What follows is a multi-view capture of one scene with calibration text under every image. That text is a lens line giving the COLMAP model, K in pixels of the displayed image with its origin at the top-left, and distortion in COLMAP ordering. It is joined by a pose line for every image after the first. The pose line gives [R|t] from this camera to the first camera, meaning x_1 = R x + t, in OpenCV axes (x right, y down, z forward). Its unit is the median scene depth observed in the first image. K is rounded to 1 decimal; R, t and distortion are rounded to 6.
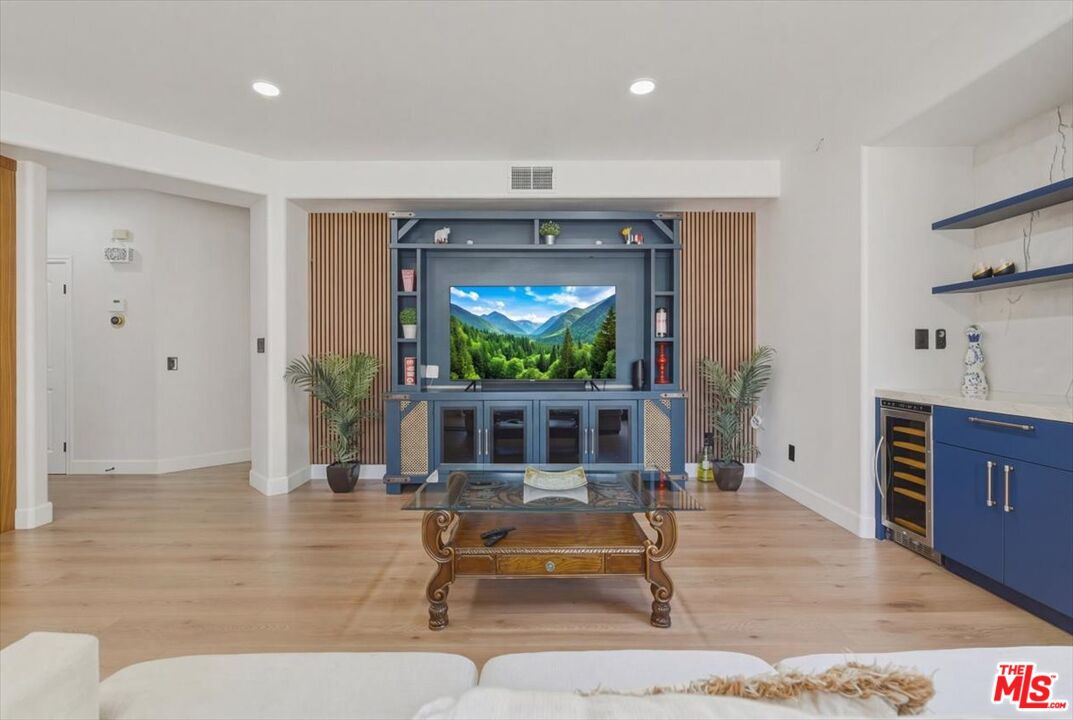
lens RADIAL K [[481.4, 0, 538.7], [0, 481.4, 353.3], [0, 0, 1]] dist [-0.001602, -0.000177]
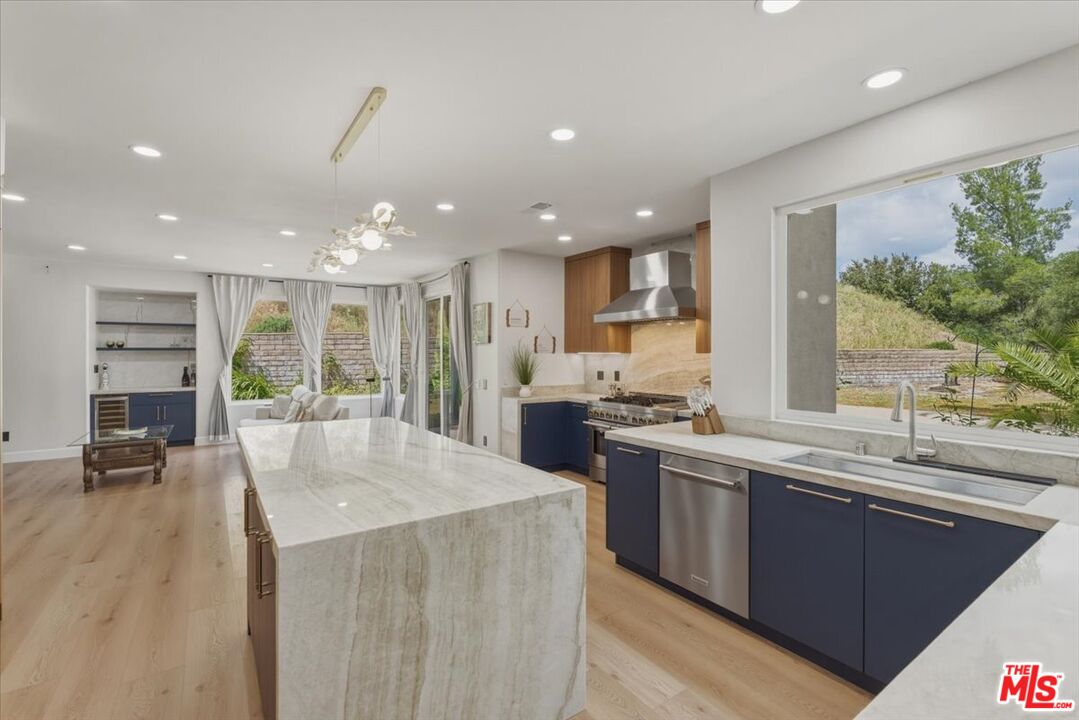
lens RADIAL K [[495.5, 0, 542.6], [0, 495.5, 349.4], [0, 0, 1]] dist [-0.000023, 0.000244]
pose [[-0.565244, 0.008736, 0.824877, -2.582772], [0.001586, 0.999954, -0.009504, -0.103870], [-0.824922, -0.004064, -0.565232, 0.555282]]
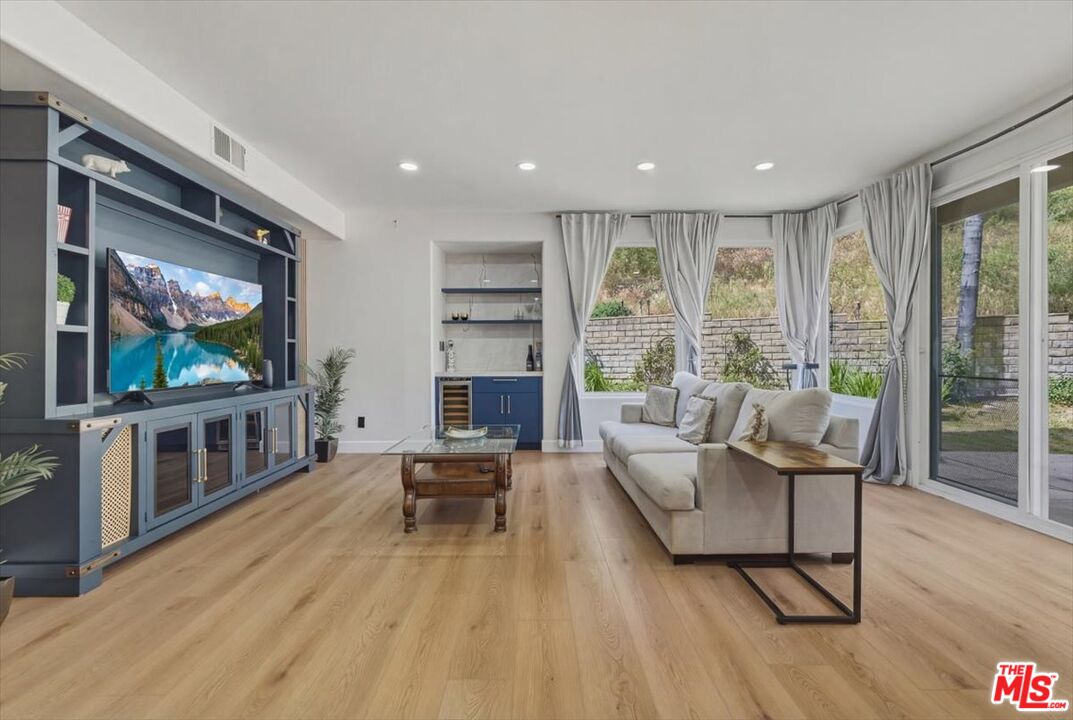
lens RADIAL K [[487.0, 0, 536.5], [0, 487.0, 360.0], [0, 0, 1]] dist [0.000133, 0.000126]
pose [[-0.008197, -0.009642, 0.999920, -1.228427], [0.002199, 0.999951, 0.009661, 0.008462], [-0.999964, 0.002278, -0.008176, 0.627466]]
